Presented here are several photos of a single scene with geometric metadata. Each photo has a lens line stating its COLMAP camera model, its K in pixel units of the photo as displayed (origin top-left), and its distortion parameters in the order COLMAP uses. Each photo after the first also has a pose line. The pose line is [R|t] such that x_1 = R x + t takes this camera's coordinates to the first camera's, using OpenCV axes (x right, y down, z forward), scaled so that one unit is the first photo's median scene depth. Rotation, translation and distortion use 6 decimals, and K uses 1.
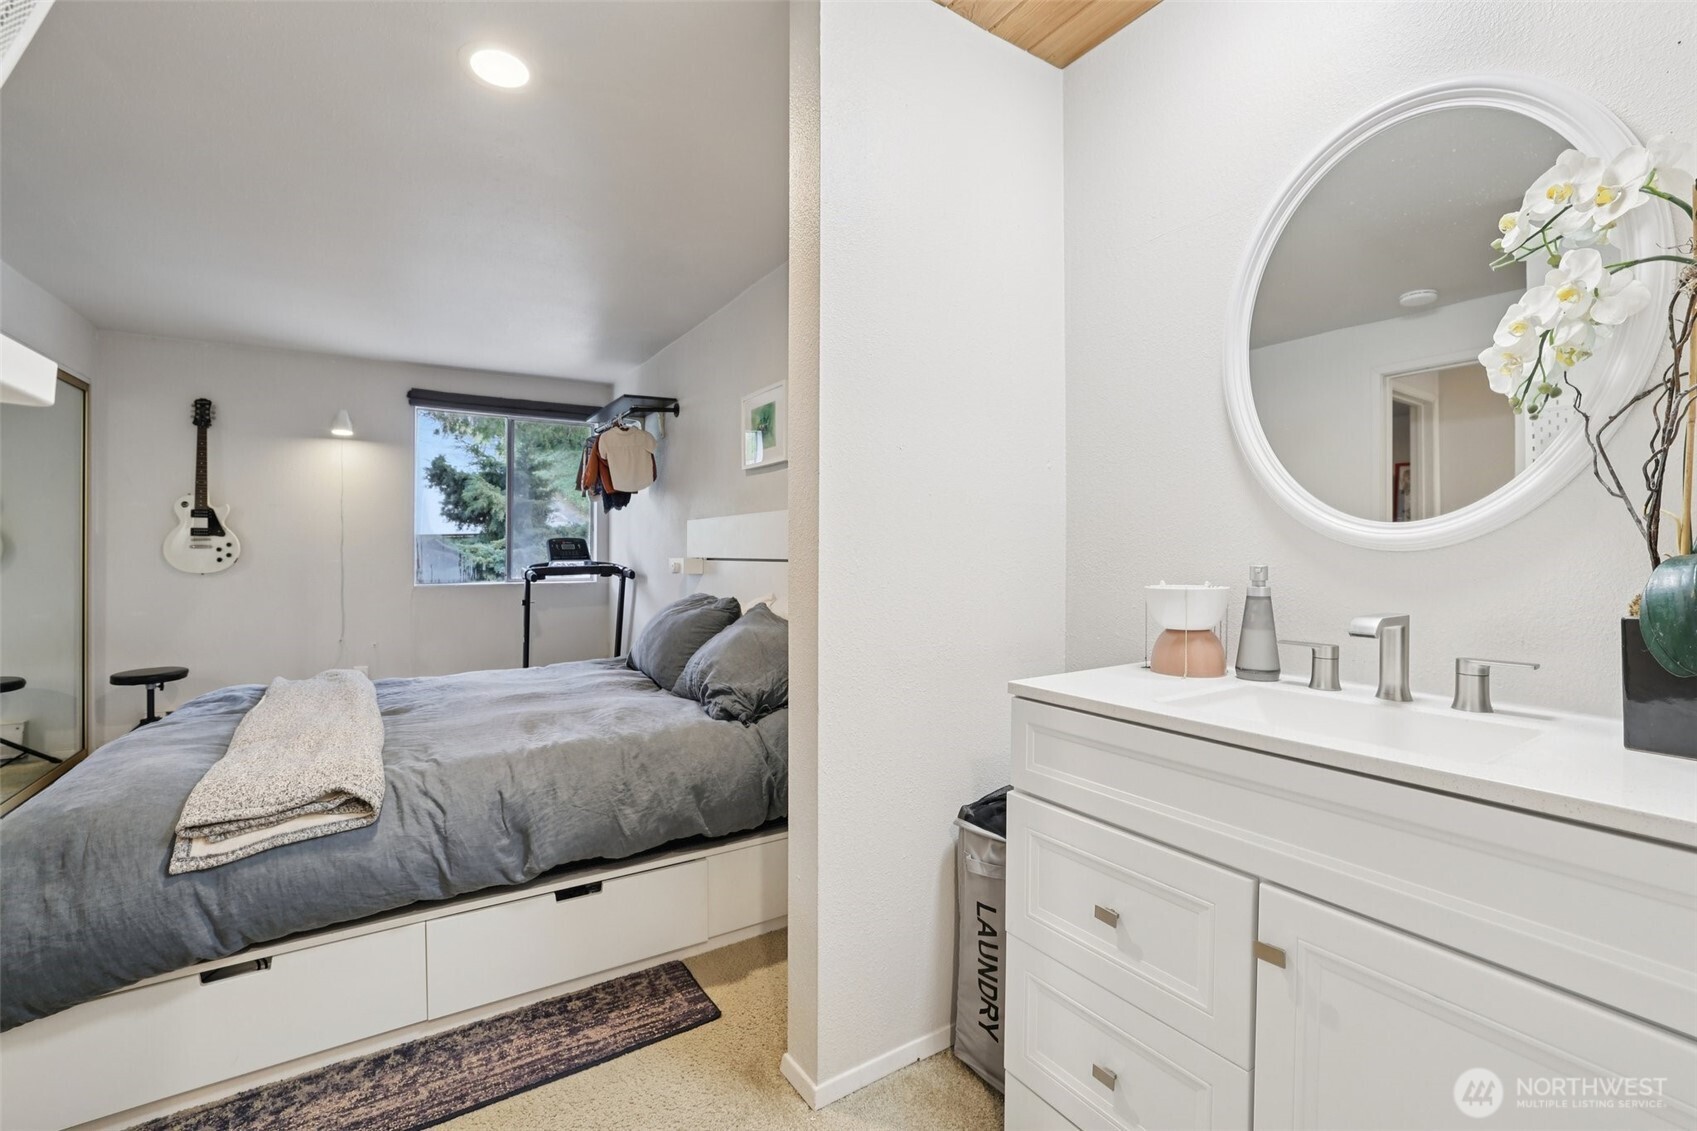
lens RADIAL K [[735.0, 0, 854.3], [0, 735.0, 559.8], [0, 0, 1]] dist [-0.043018, 0.015211]
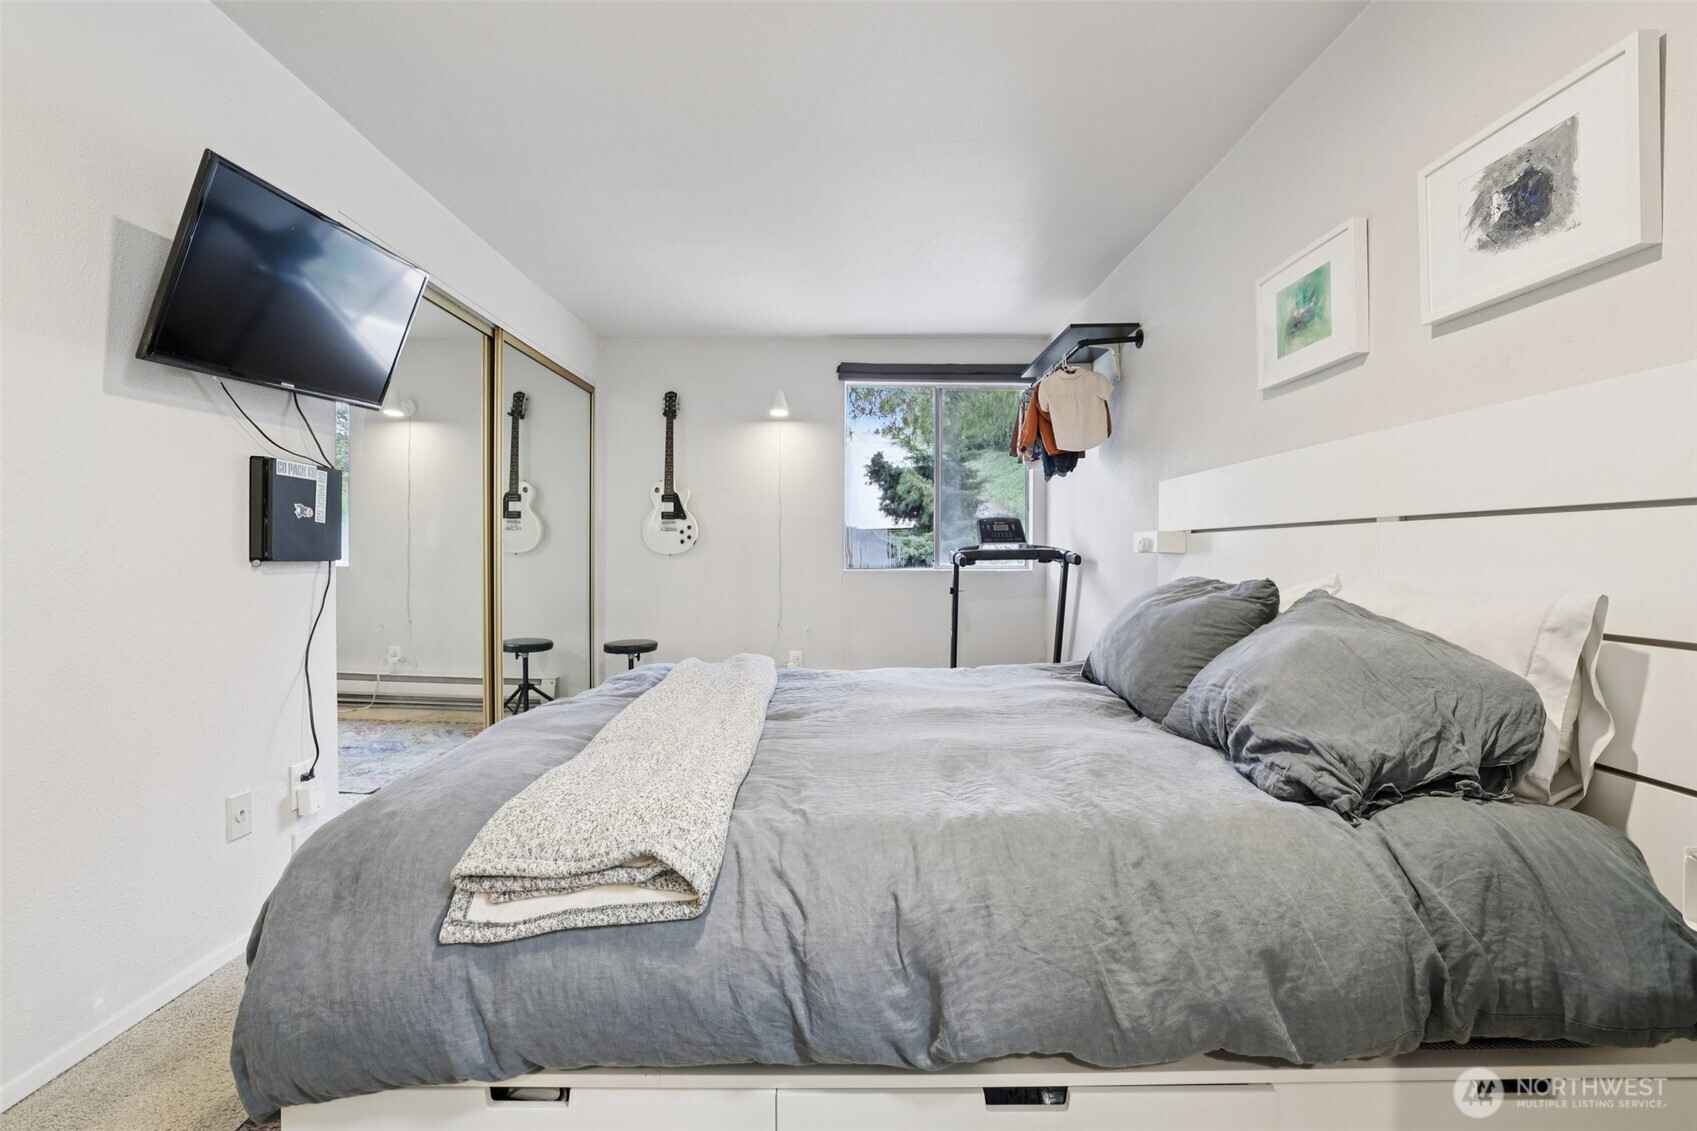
lens RADIAL K [[735.0, 0, 838.2], [0, 735.0, 562.9], [0, 0, 1]] dist [-0.043018, 0.015211]
pose [[0.833961, 0.004694, -0.551804, -0.175670], [-0.004193, 0.999989, 0.002169, 0.051288], [0.551808, 0.000505, 0.833971, 0.412164]]
